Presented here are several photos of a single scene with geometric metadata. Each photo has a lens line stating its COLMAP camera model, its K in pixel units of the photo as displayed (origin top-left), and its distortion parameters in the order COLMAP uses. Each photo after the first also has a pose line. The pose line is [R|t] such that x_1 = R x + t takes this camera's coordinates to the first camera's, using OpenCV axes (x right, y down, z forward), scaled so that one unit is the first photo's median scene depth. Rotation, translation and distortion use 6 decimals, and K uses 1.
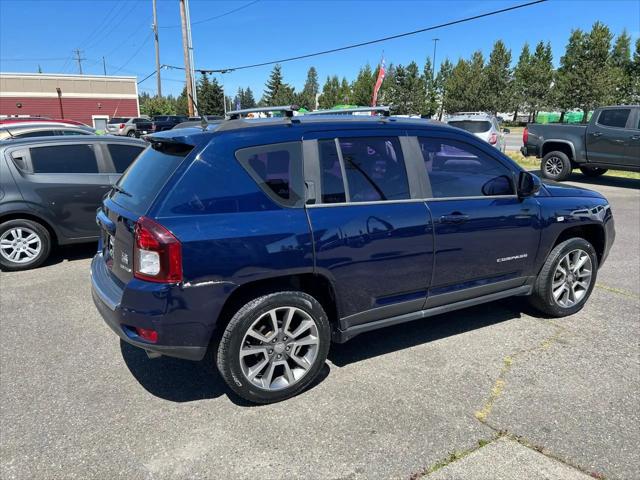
lens RADIAL K [[480.6, 0, 320.0], [0, 480.6, 240.0], [0, 0, 1]] dist [0.051239, -0.051110]
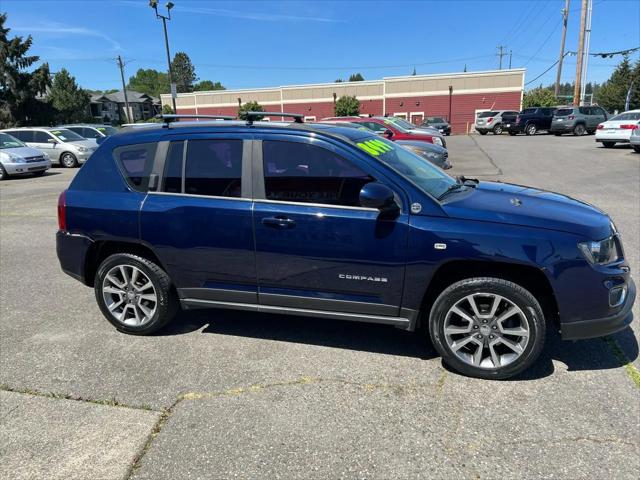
lens RADIAL K [[480.6, 0, 320.0], [0, 480.6, 240.0], [0, 0, 1]] dist [0.051239, -0.051110]
pose [[0.696240, 0.160713, -0.699586, 0.915747], [-0.149998, 0.985671, 0.077153, -0.085248], [0.701962, 0.051219, 0.710370, 0.304180]]
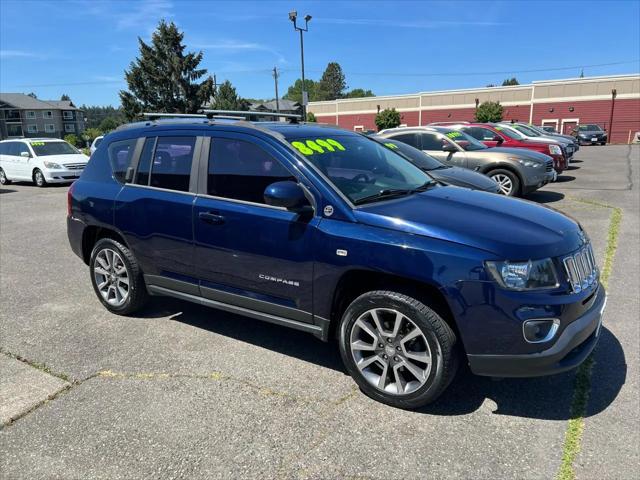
lens RADIAL K [[479.1, 0, 320.0], [0, 479.1, 240.0], [0, 0, 1]] dist [0.057031, -0.063175]
pose [[0.454066, 0.195798, -0.869188, 1.117128], [-0.199724, 0.973096, 0.114868, -0.140205], [0.868294, 0.121440, 0.480956, 0.623642]]
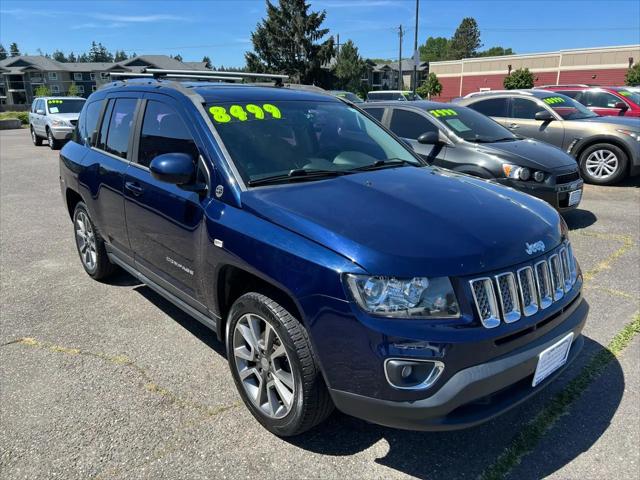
lens RADIAL K [[480.6, 0, 320.0], [0, 480.6, 240.0], [0, 0, 1]] dist [0.051239, -0.051110]
pose [[0.215709, 0.287519, -0.933168, 1.103369], [-0.231642, 0.943454, 0.237142, -0.224310], [0.948584, 0.165007, 0.270113, 0.963260]]
